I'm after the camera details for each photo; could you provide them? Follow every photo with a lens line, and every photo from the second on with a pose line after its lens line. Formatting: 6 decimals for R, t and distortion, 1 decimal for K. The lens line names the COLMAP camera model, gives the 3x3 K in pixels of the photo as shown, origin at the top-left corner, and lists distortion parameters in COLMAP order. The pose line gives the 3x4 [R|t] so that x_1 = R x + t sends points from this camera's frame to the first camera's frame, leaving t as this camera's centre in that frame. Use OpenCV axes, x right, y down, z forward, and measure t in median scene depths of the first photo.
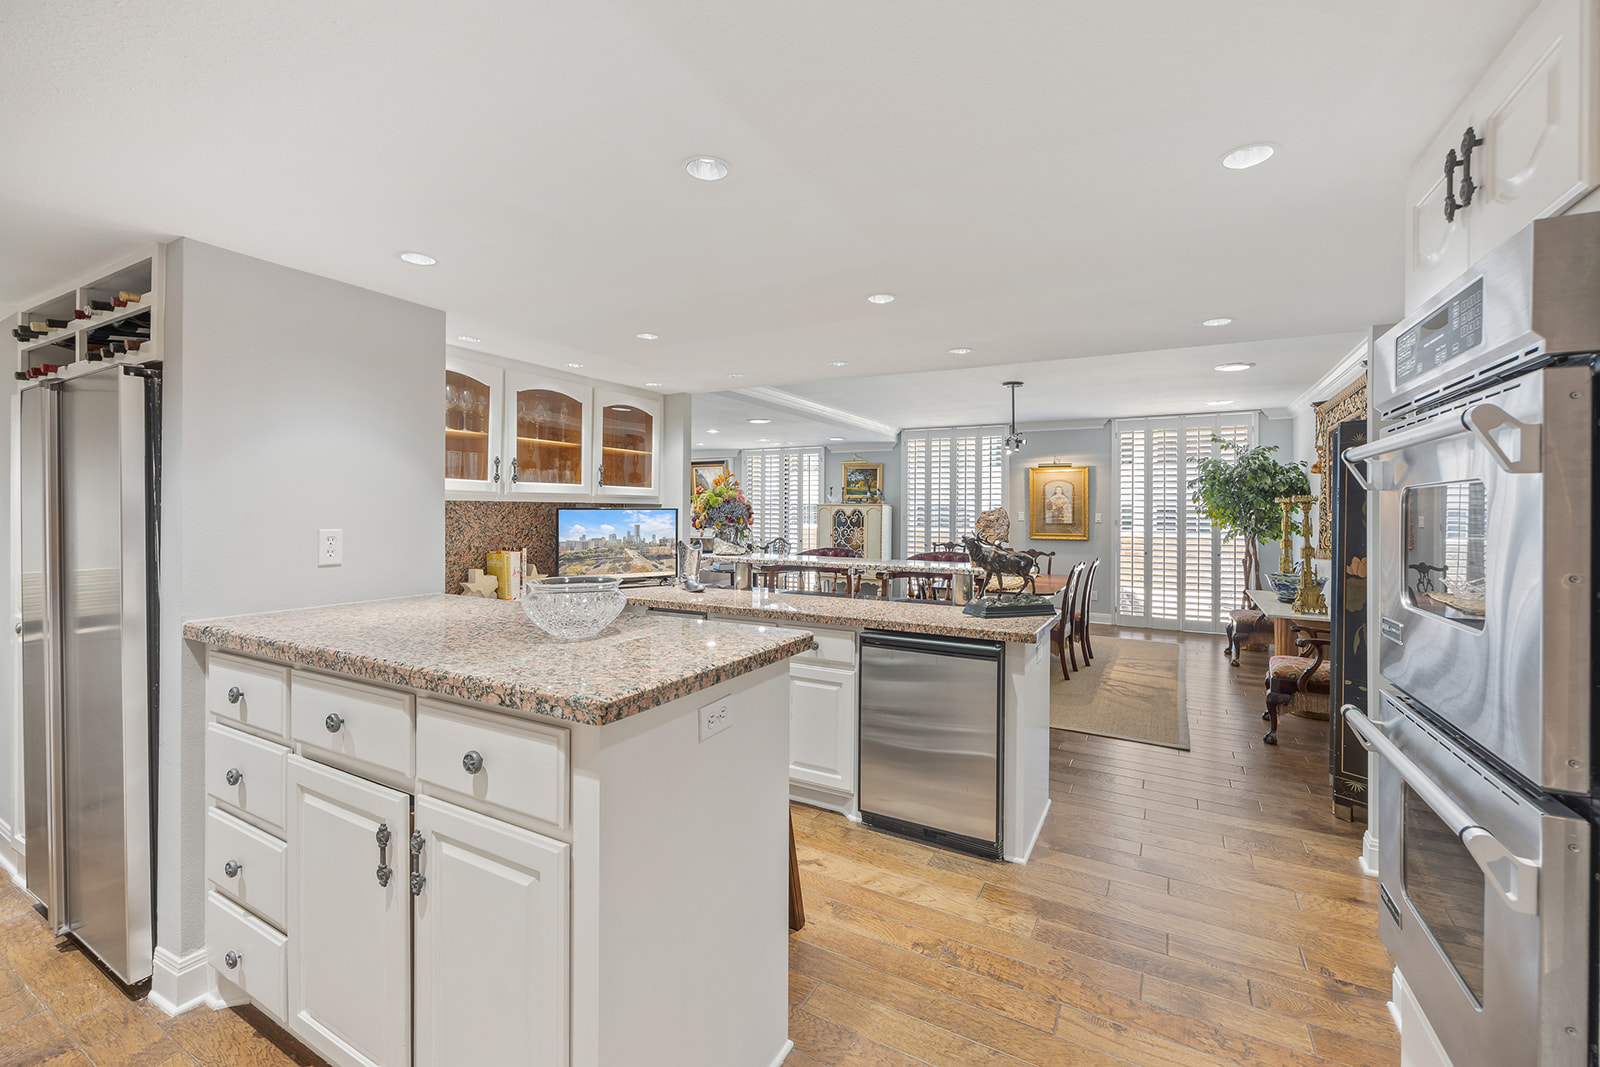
lens RADIAL K [[634.7, 0, 810.0], [0, 634.7, 524.8], [0, 0, 1]] dist [-0.005936, 0.000014]
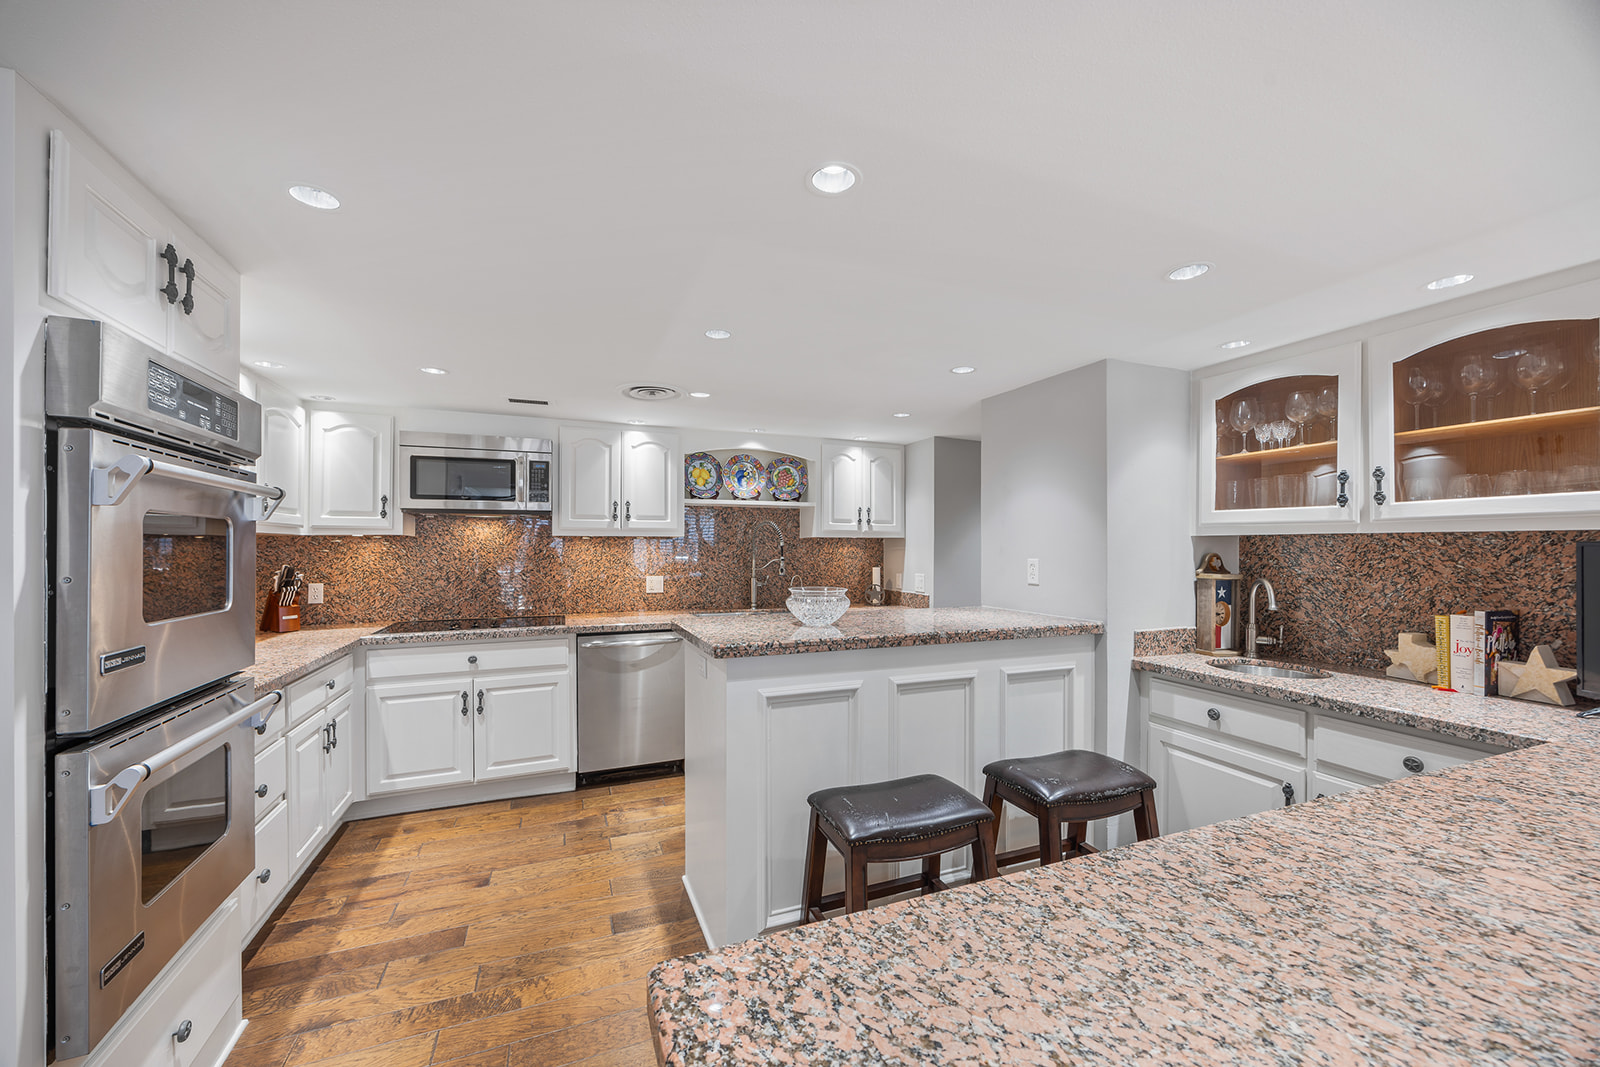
lens RADIAL K [[634.7, 0, 802.3], [0, 634.7, 533.6], [0, 0, 1]] dist [-0.005936, 0.000014]
pose [[-0.645049, -0.008545, -0.764093, 0.415933], [-0.015362, 0.999880, 0.001786, -0.028357], [0.763986, 0.012890, -0.645104, 0.943485]]
